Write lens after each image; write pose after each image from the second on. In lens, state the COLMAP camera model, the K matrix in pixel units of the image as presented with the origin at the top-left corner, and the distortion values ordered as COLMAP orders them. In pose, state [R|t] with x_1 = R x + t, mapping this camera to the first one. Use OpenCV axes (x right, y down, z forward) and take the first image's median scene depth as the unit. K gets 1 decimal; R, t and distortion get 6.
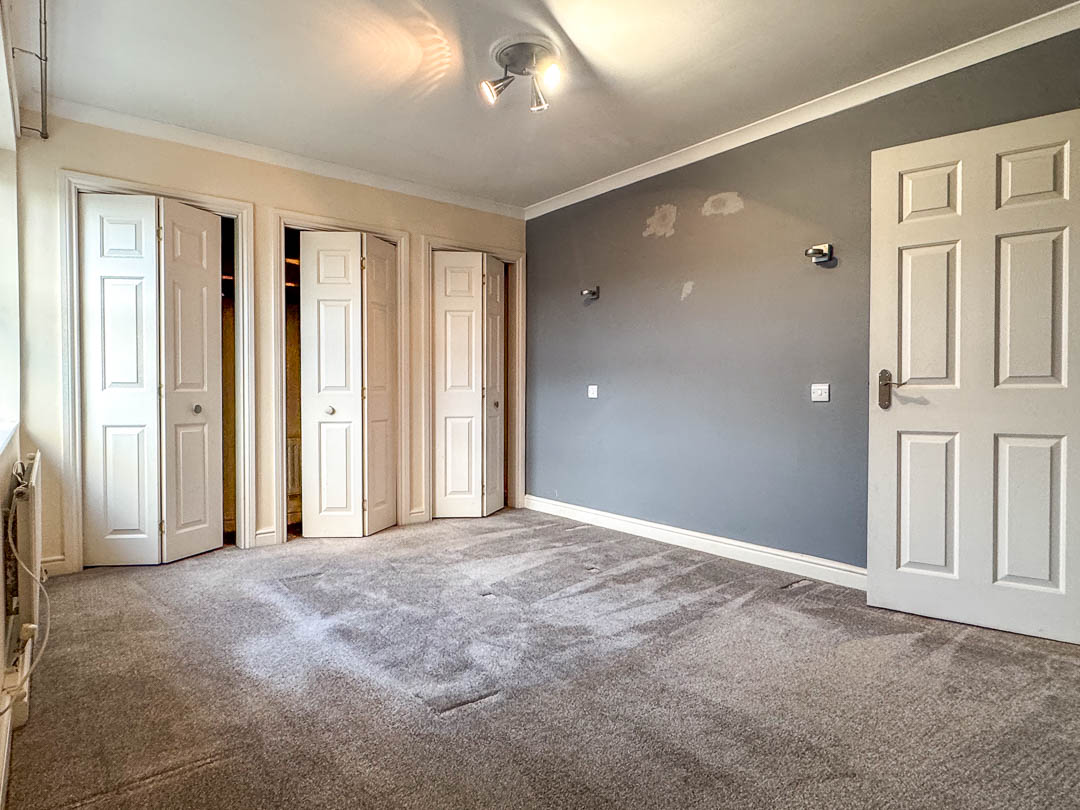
lens RADIAL K [[598.5, 0, 542.5], [0, 598.5, 403.8], [0, 0, 1]] dist [-0.014708, 0.005556]
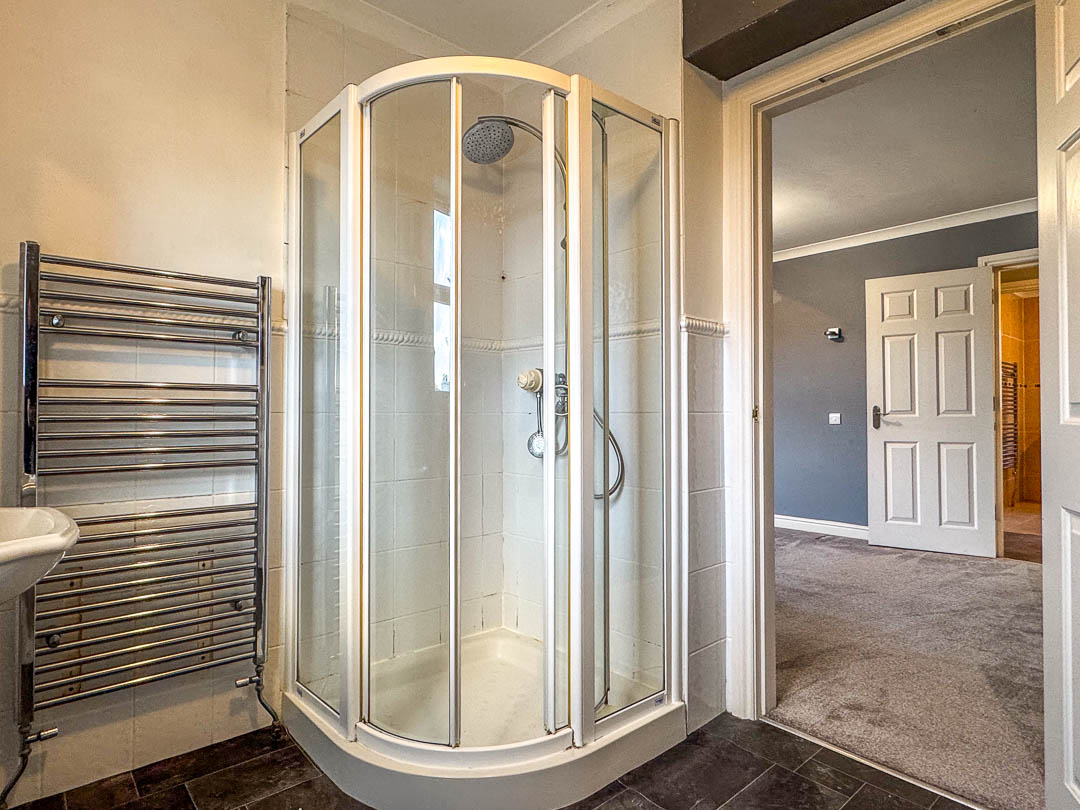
lens RADIAL K [[598.5, 0, 536.7], [0, 598.5, 402.2], [0, 0, 1]] dist [-0.014708, 0.005556]
pose [[0.999375, -0.002760, 0.035247, -0.474808], [0.004045, 0.999328, -0.036444, -0.008629], [-0.035123, 0.036564, 0.998714, -0.699494]]
